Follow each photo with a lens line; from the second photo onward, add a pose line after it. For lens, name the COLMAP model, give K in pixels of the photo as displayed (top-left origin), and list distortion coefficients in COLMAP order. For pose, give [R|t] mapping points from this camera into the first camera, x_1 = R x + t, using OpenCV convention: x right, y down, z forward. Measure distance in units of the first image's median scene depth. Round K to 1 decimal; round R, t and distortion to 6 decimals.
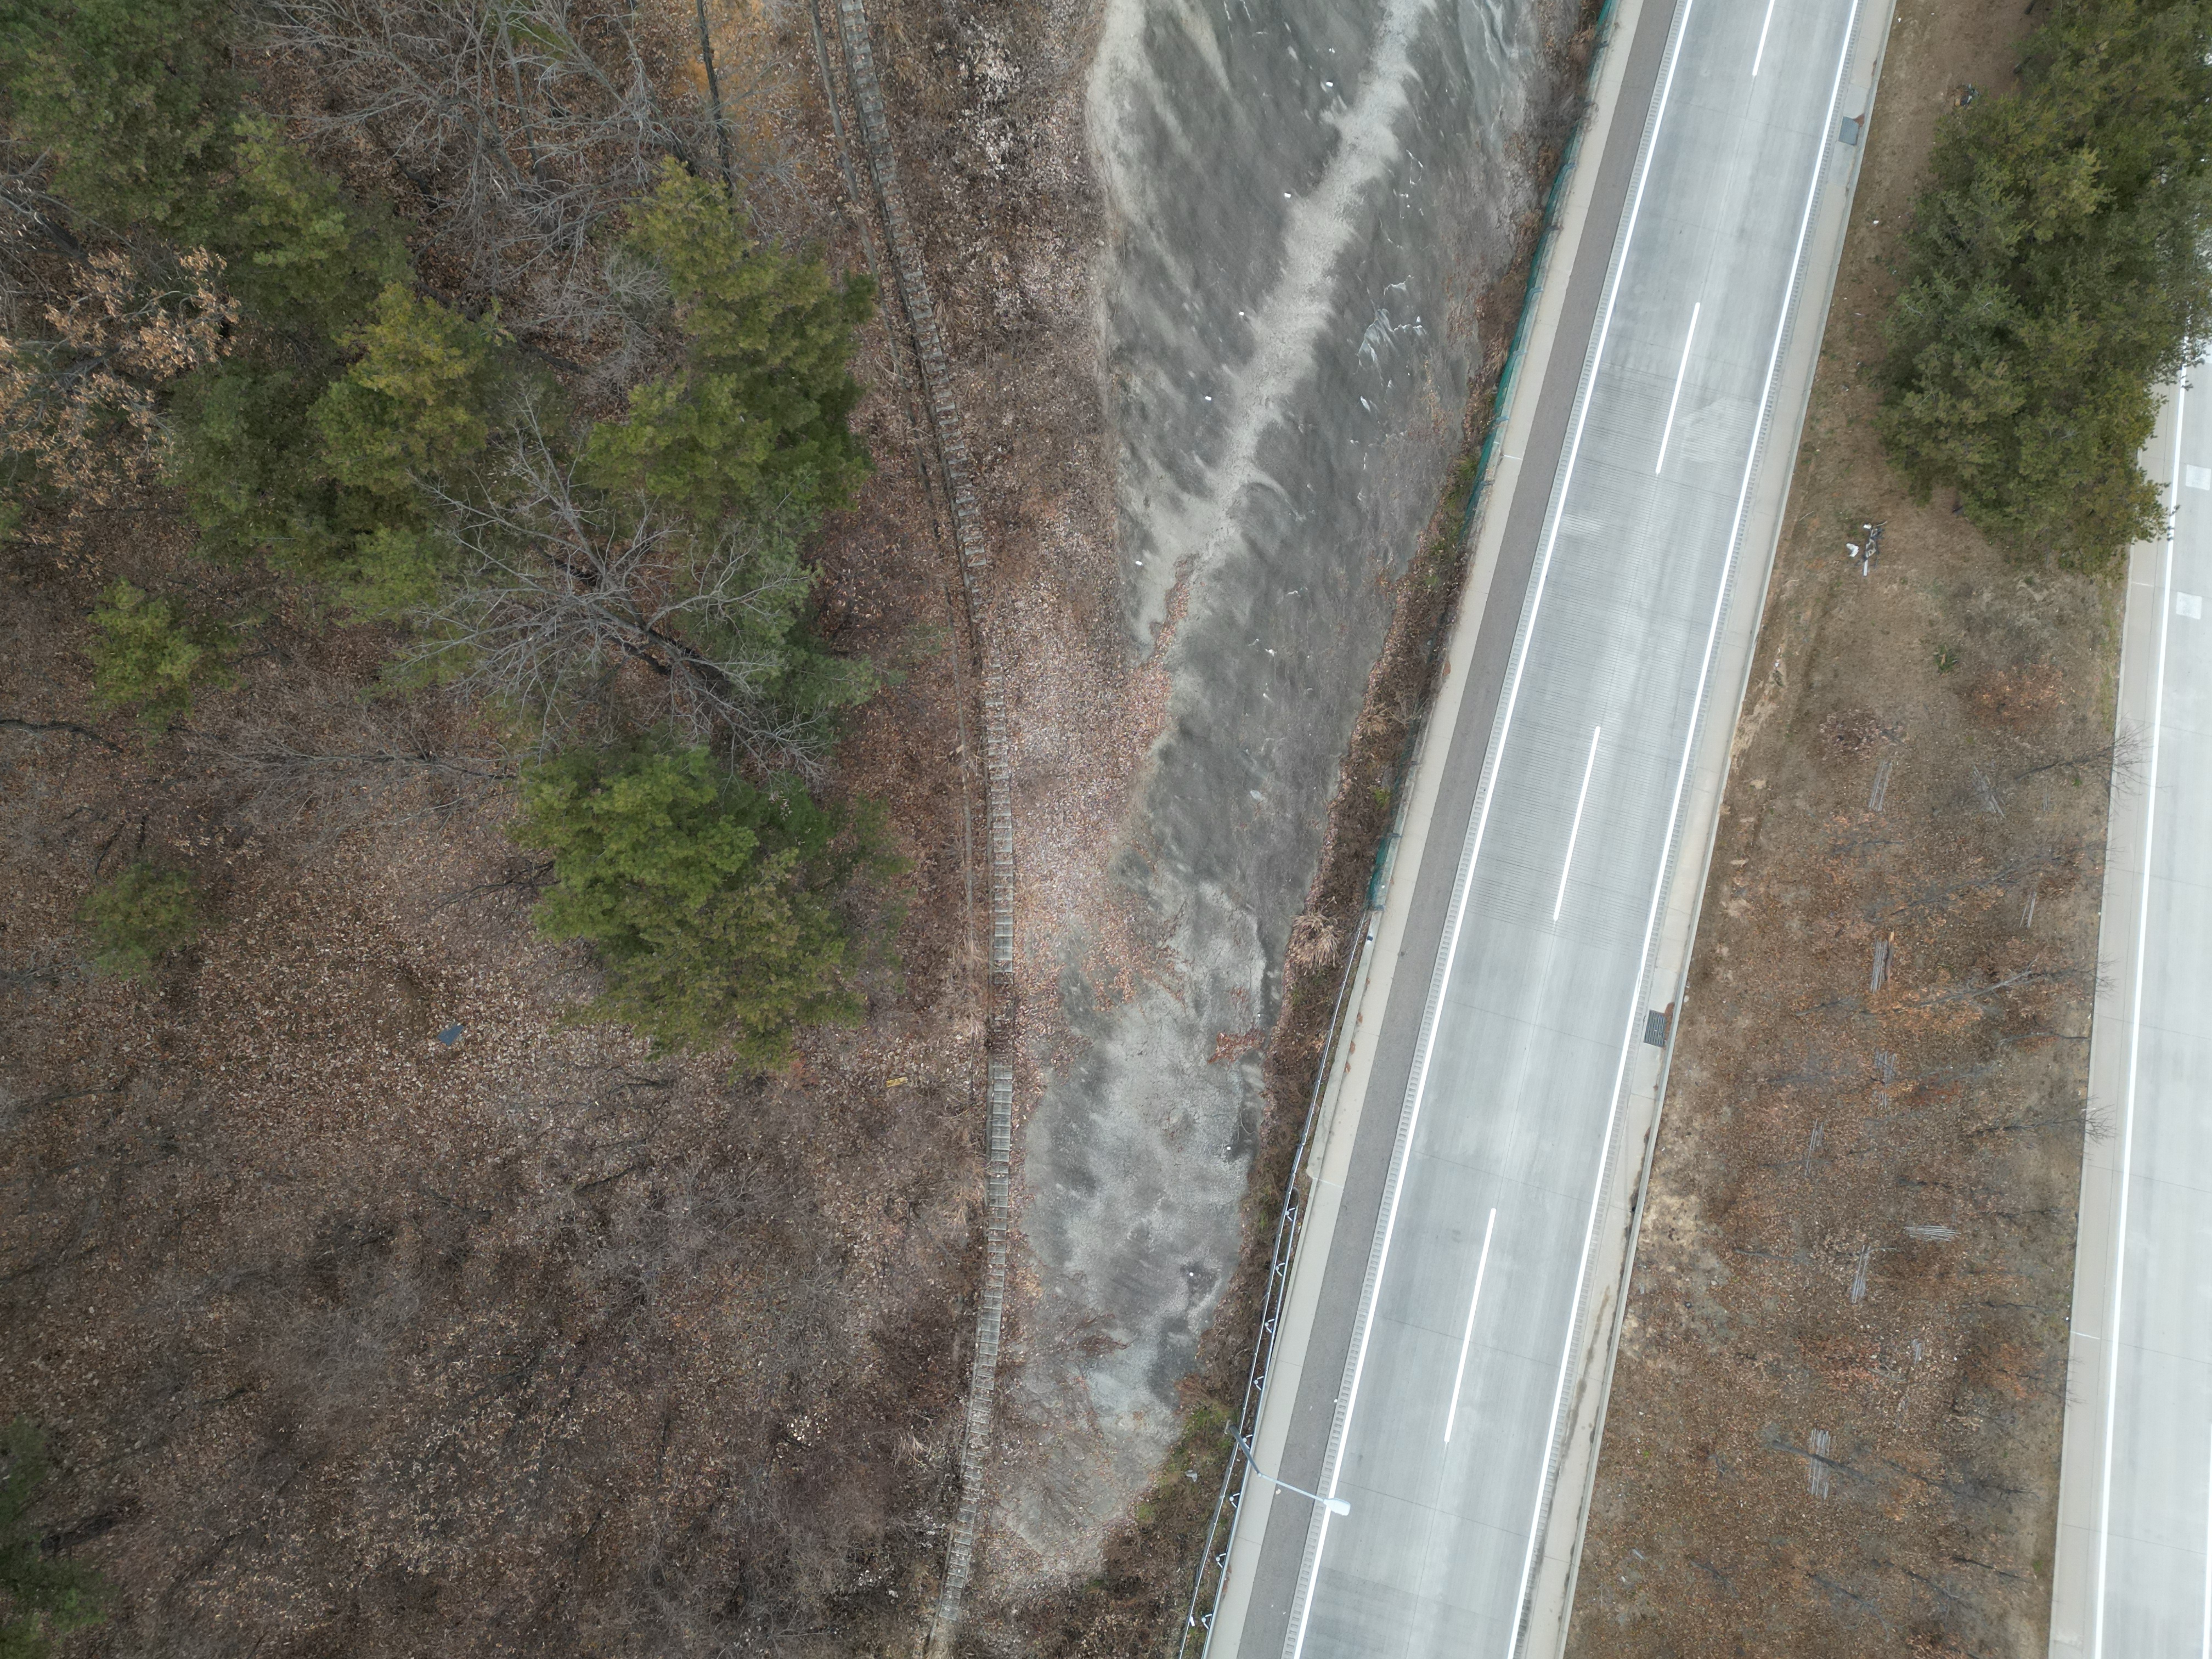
lens RADIAL K [[1572.6, 0, 1095.9], [0, 1572.6, 824.0], [0, 0, 1]] dist [0.088316, -0.086805]
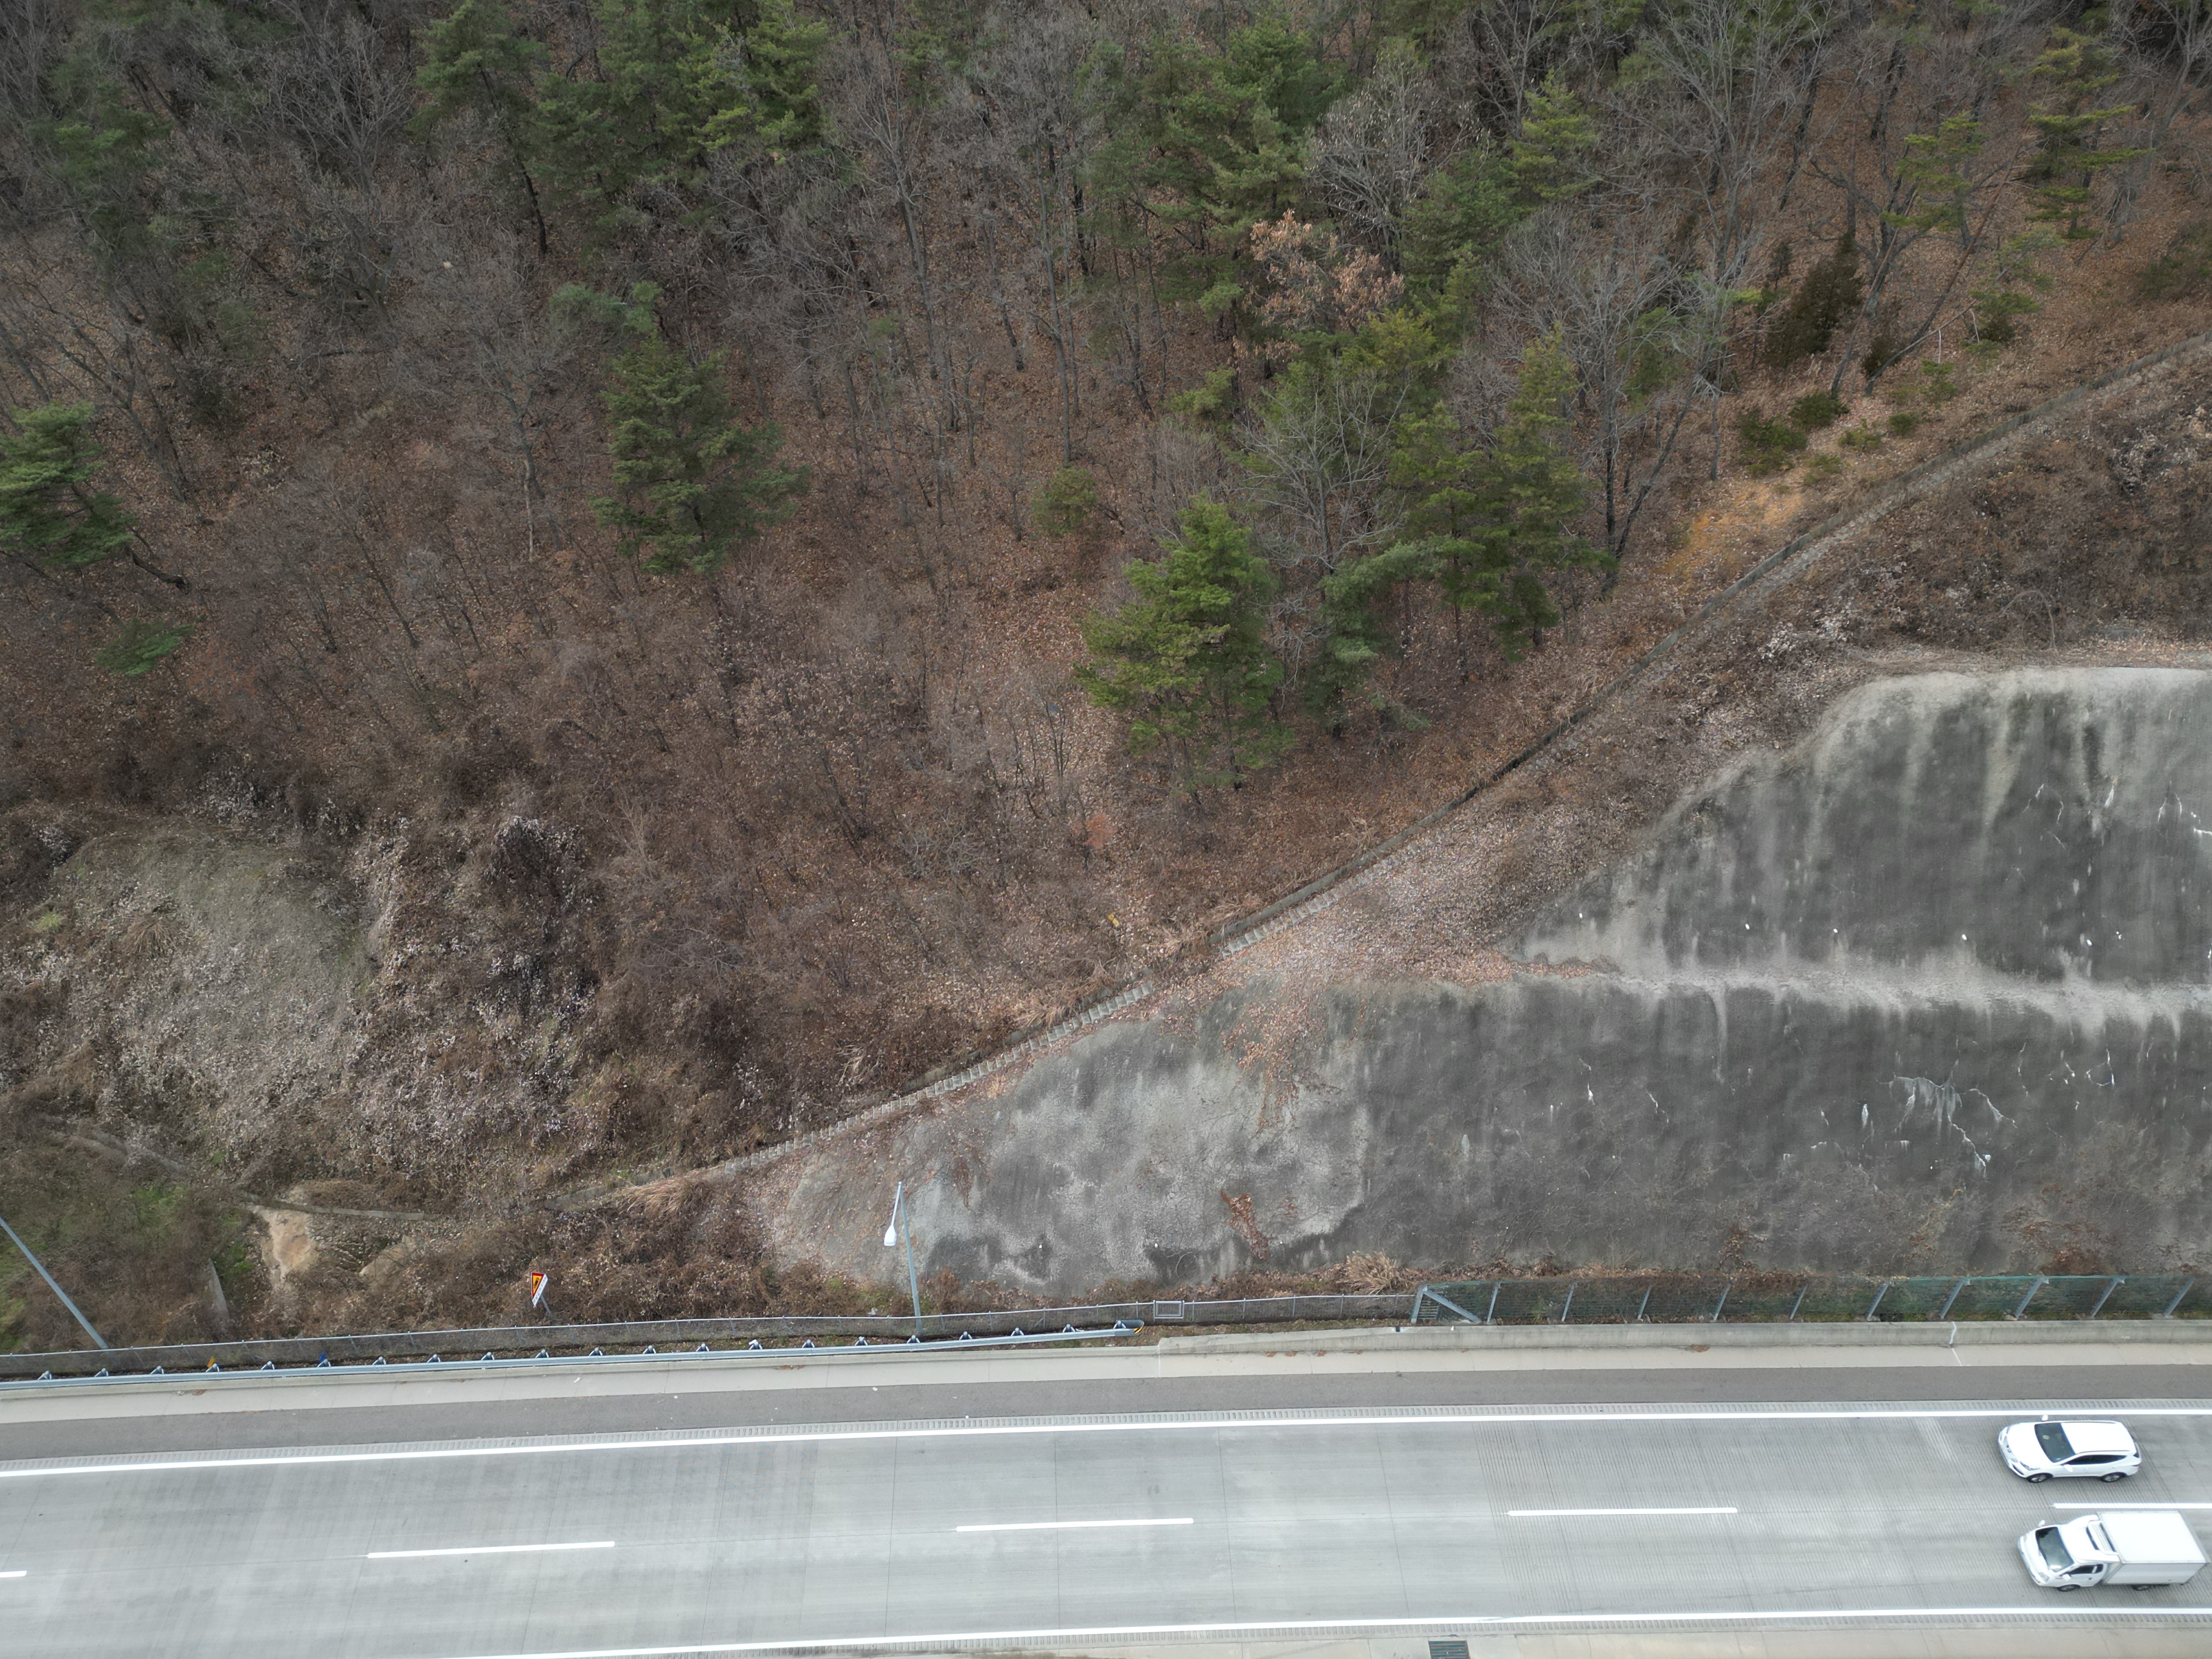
lens RADIAL K [[1572.6, 0, 1109.1], [0, 1572.6, 830.7], [0, 0, 1]] dist [0.088316, -0.086805]
pose [[0.310284, 0.630464, -0.711505, 0.698234], [-0.926749, 0.367361, -0.078633, 0.225710], [0.211804, 0.683784, 0.698268, 0.038711]]
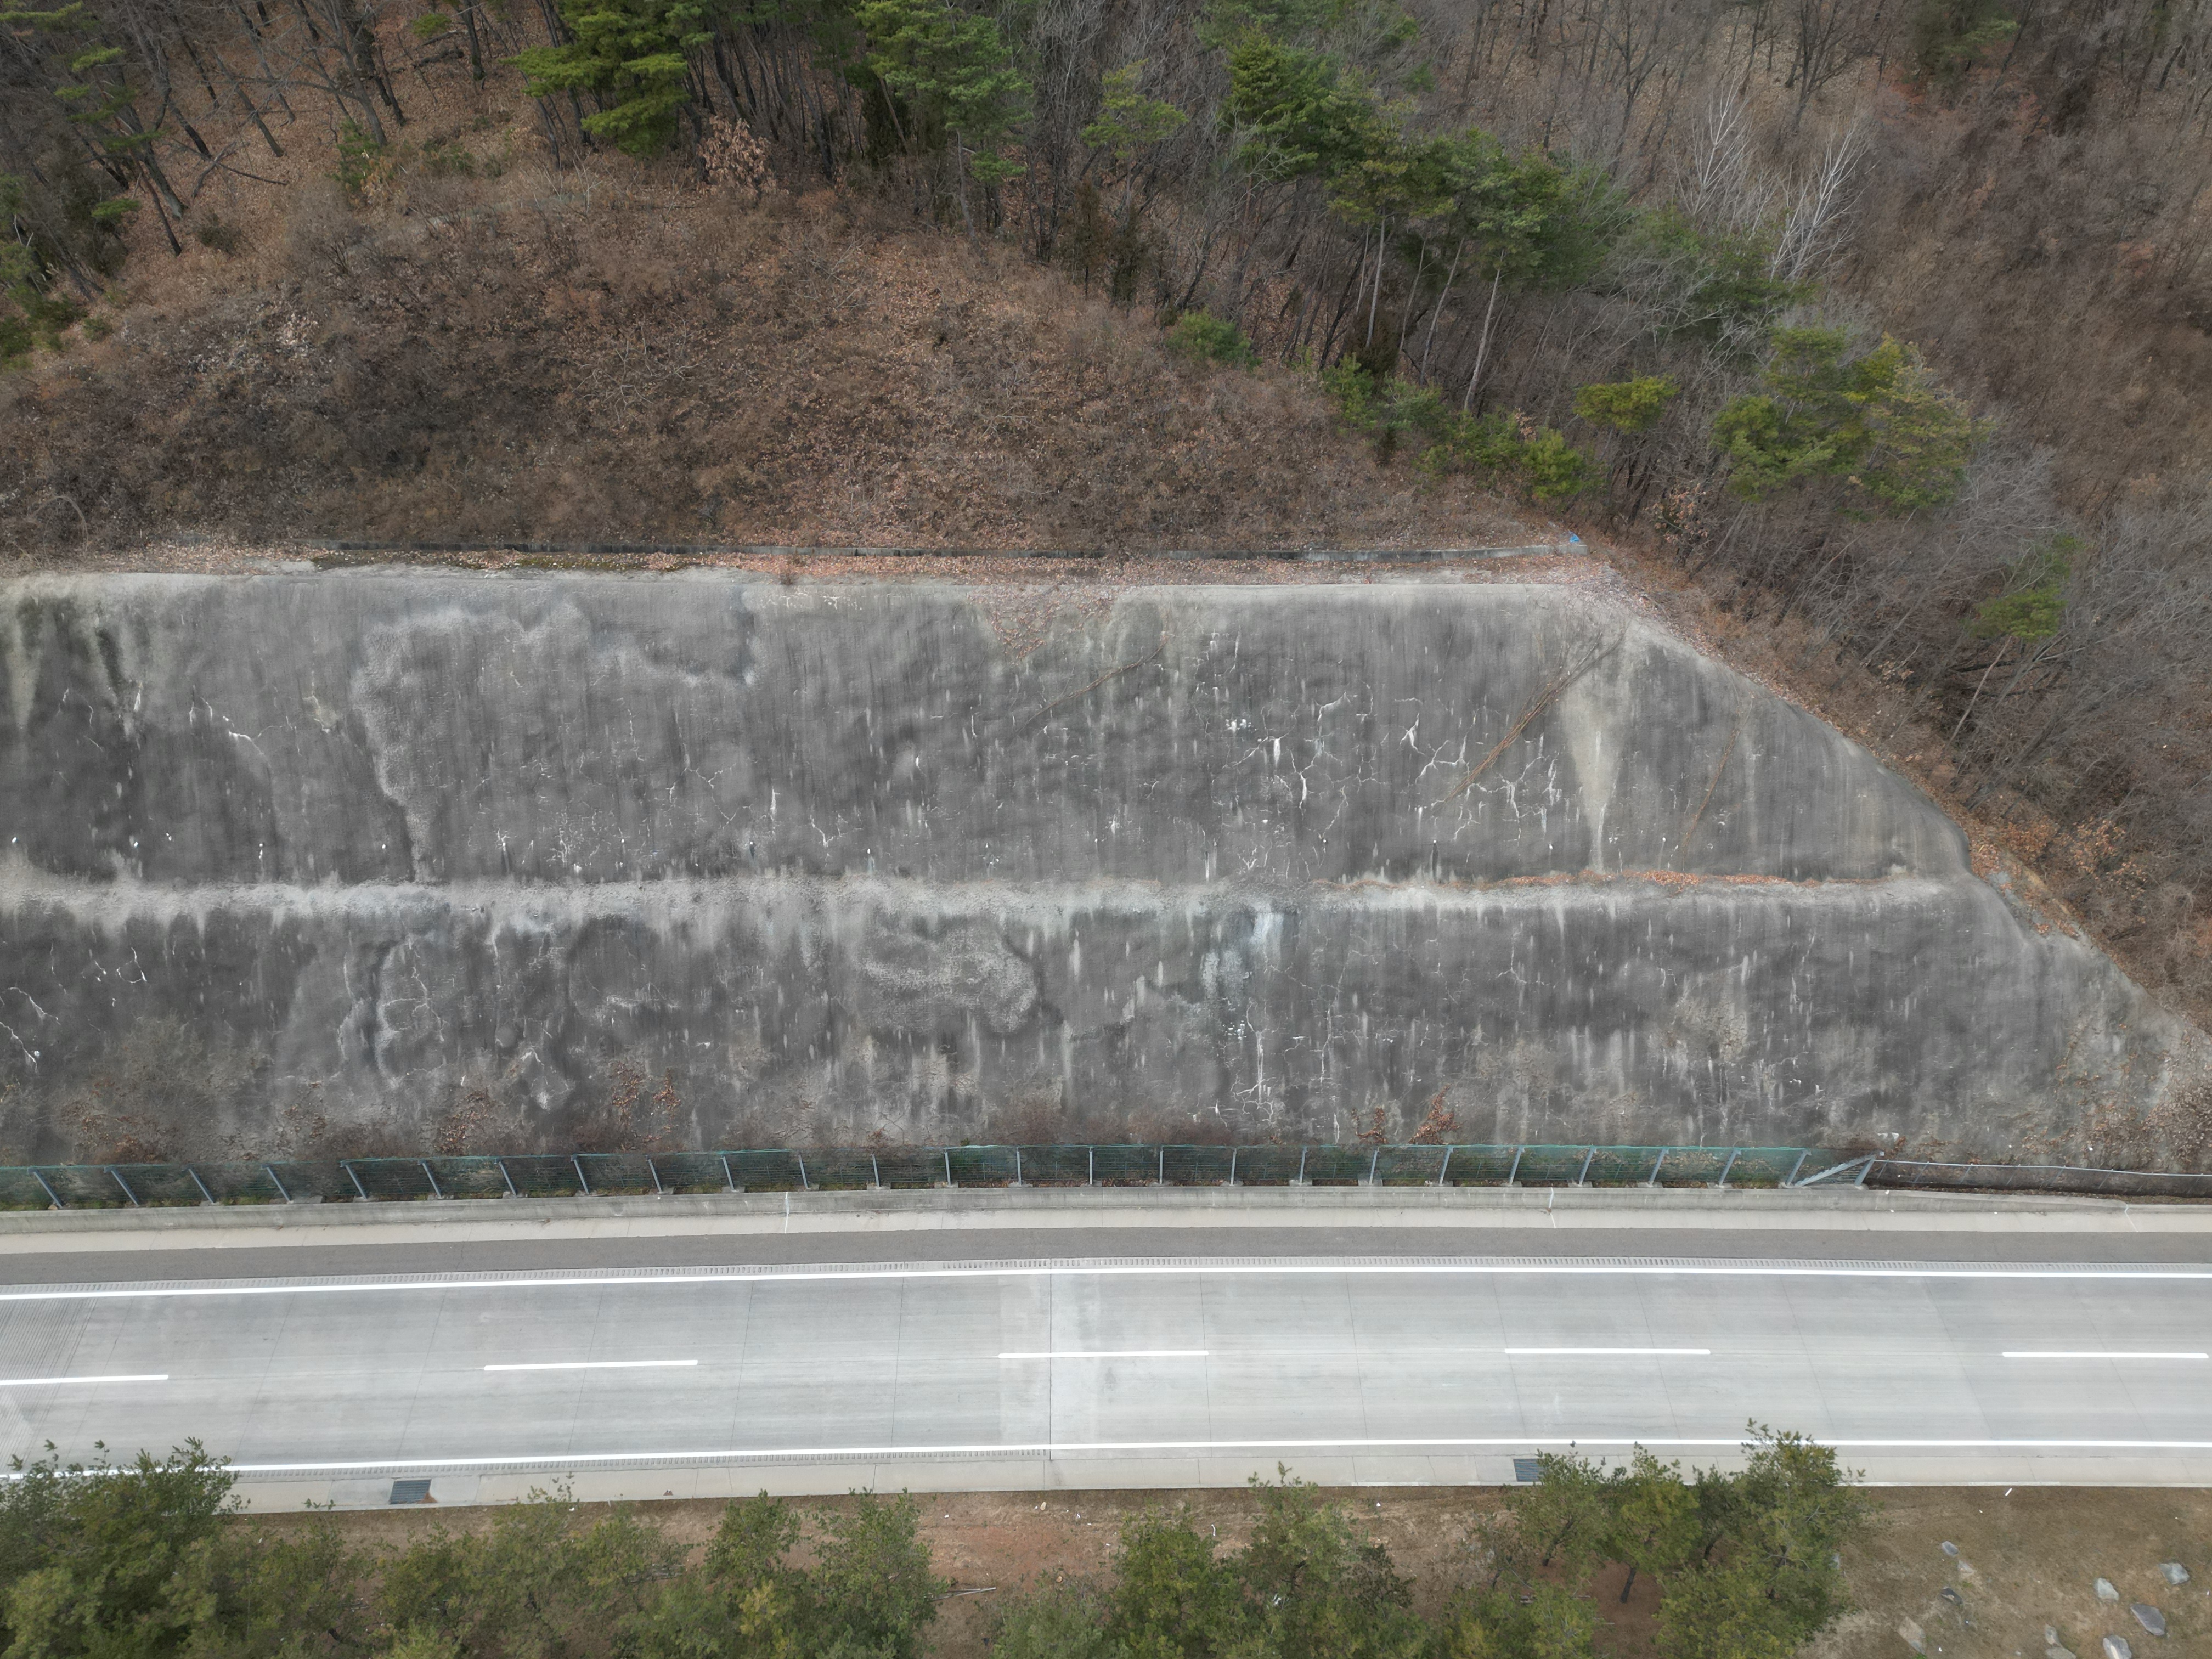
lens RADIAL K [[1572.6, 0, 1091.9], [0, 1572.6, 828.6], [0, 0, 1]] dist [0.088316, -0.086805]
pose [[0.322222, 0.664858, -0.673896, 1.154994], [-0.923575, 0.377045, -0.069617, -1.046356], [0.207804, 0.644826, 0.735539, 0.317416]]
